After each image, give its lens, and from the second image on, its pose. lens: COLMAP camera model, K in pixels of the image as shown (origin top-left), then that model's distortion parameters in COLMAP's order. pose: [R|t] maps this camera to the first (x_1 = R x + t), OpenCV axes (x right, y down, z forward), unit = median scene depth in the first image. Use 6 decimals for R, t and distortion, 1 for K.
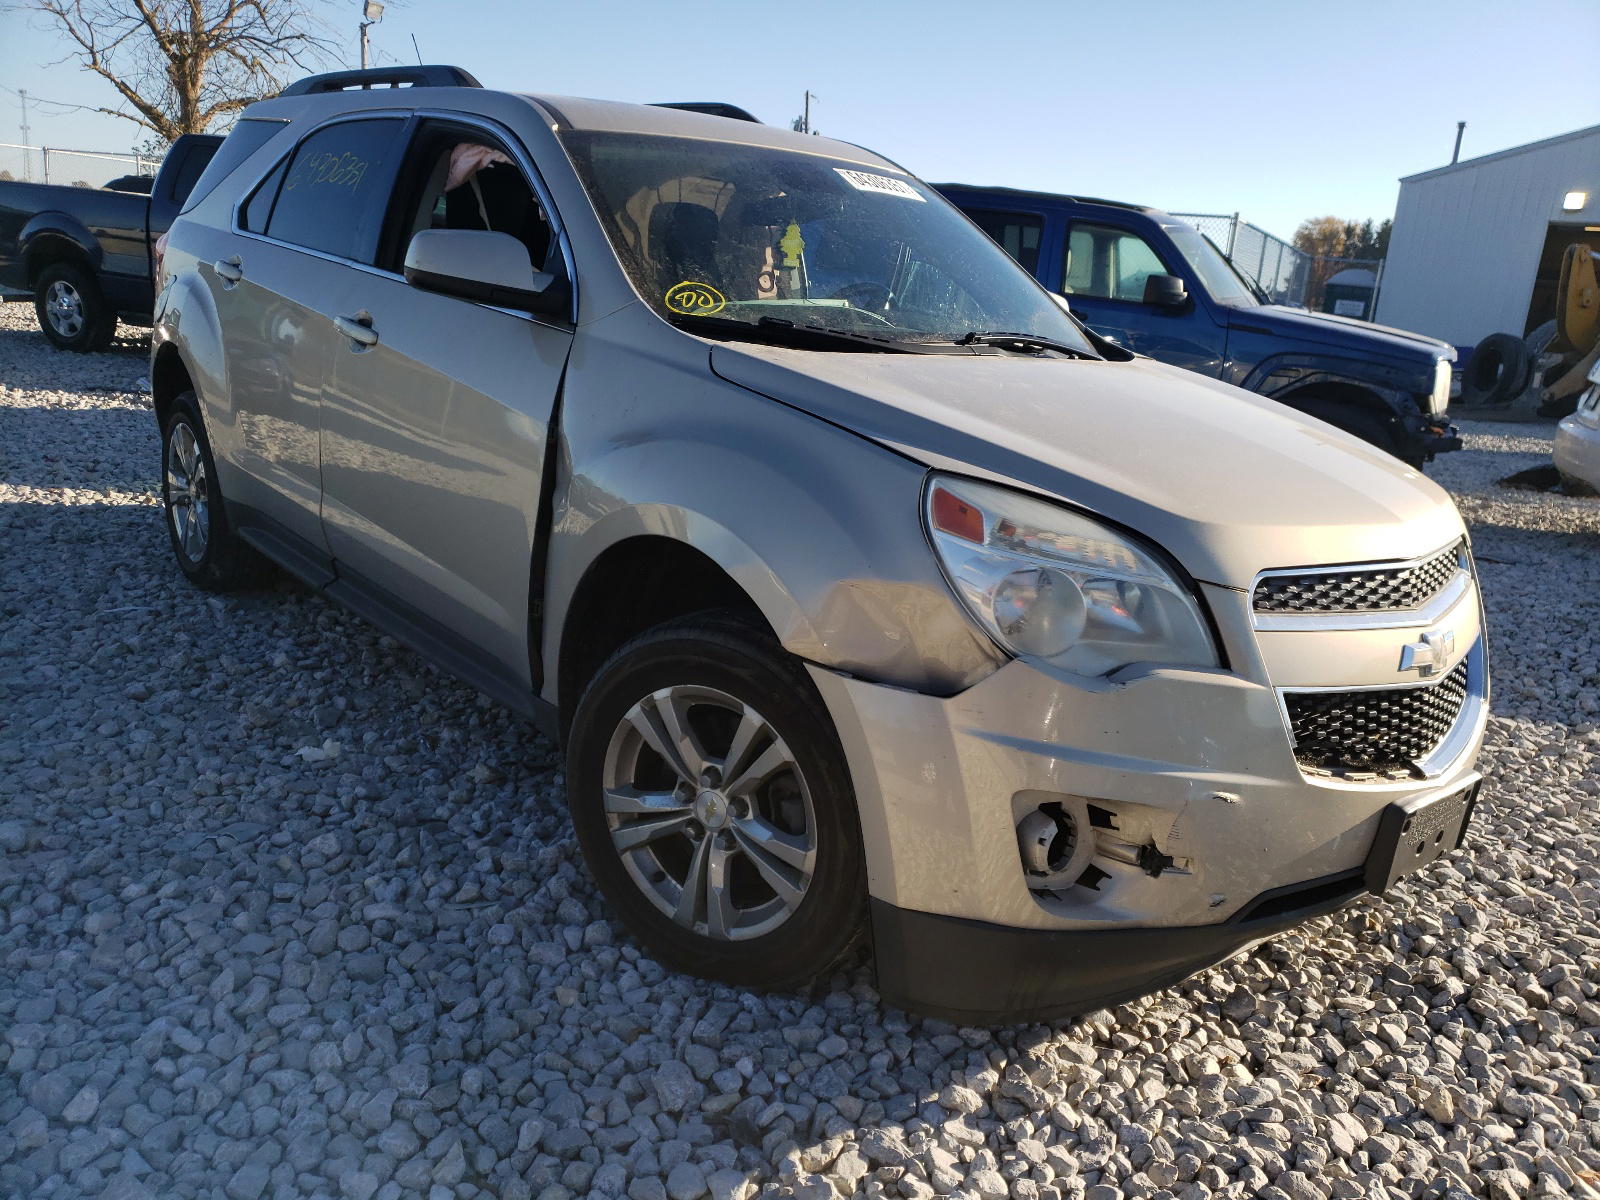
lens RADIAL K [[1317.4, 0, 800.5], [0, 1317.4, 512.6], [0, 0, 1]] dist [0.010310, -0.006001]
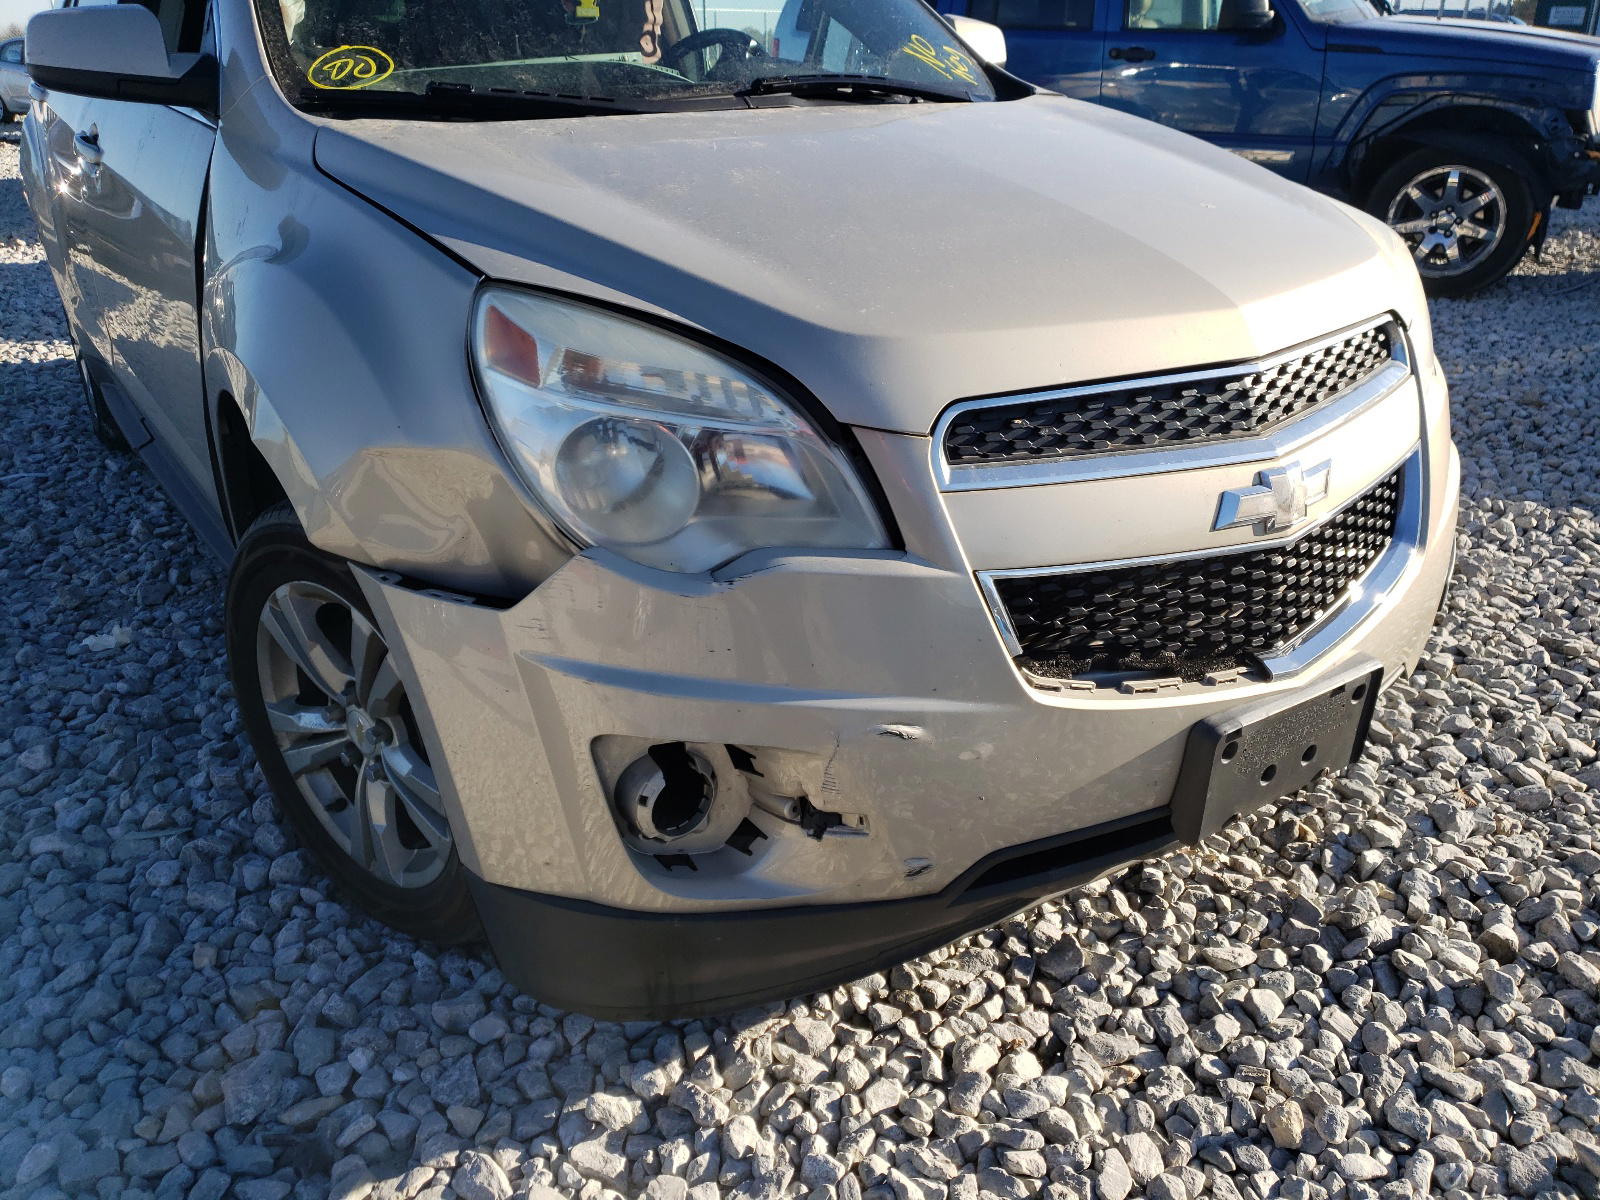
lens RADIAL K [[1317.4, 0, 800.5], [0, 1317.4, 512.6], [0, 0, 1]] dist [0.010310, -0.006001]
pose [[0.985870, -0.044840, -0.161400, 0.327526], [0.069175, 0.986494, 0.148474, -0.003882], [0.152563, -0.157541, 0.975656, 0.286619]]
